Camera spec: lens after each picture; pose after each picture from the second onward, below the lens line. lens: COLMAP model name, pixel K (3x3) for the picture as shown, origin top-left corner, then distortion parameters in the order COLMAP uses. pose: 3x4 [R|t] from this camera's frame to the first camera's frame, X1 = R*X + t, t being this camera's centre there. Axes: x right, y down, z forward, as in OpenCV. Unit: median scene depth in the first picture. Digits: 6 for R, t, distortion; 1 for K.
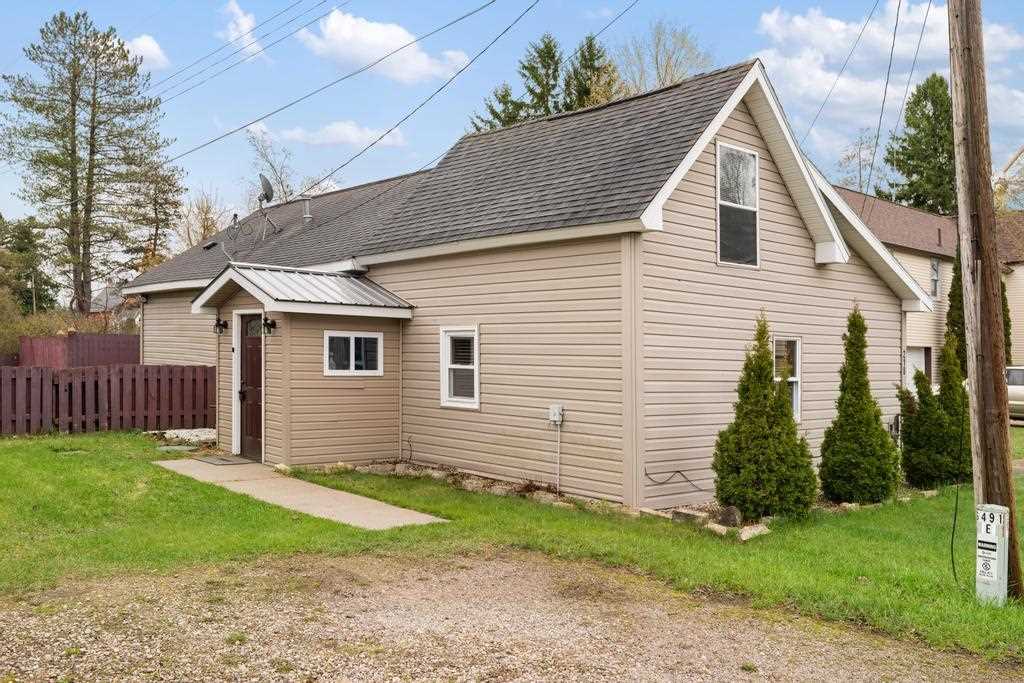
lens RADIAL K [[871.8, 0, 500.1], [0, 871.8, 386.4], [0, 0, 1]] dist [-0.007062, 0.008241]
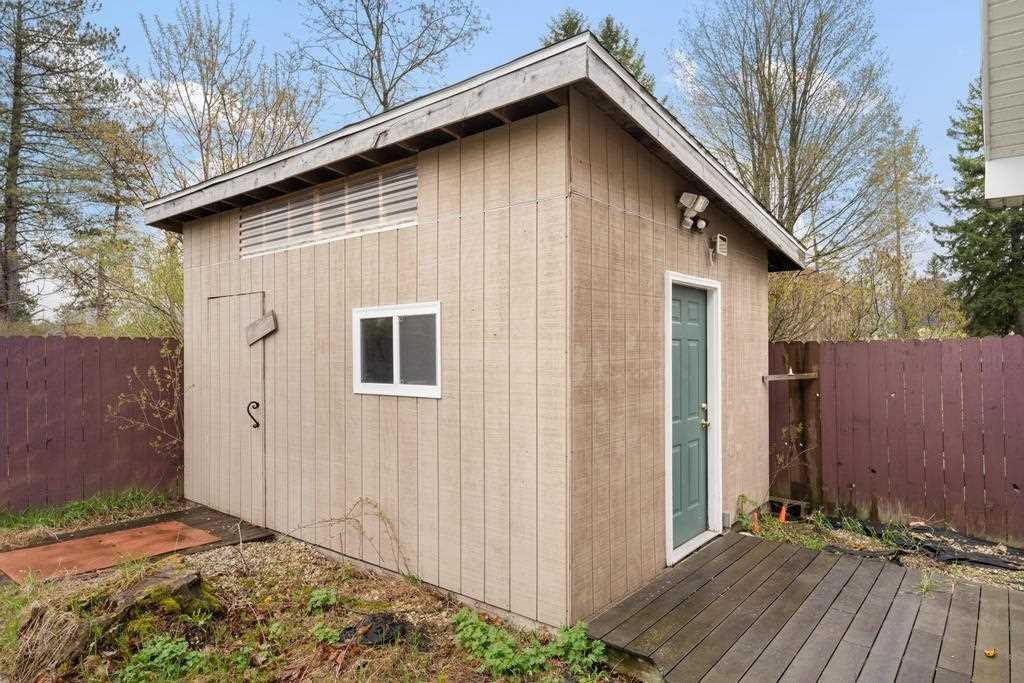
lens RADIAL K [[609.1, 0, 511.2], [0, 609.1, 362.3], [0, 0, 1]] dist [-0.000786, -0.000332]
pose [[0.984385, -0.022426, 0.174596, -0.623976], [0.026423, 0.999438, -0.020606, -0.091021], [-0.174035, 0.024898, 0.984425, 1.734075]]
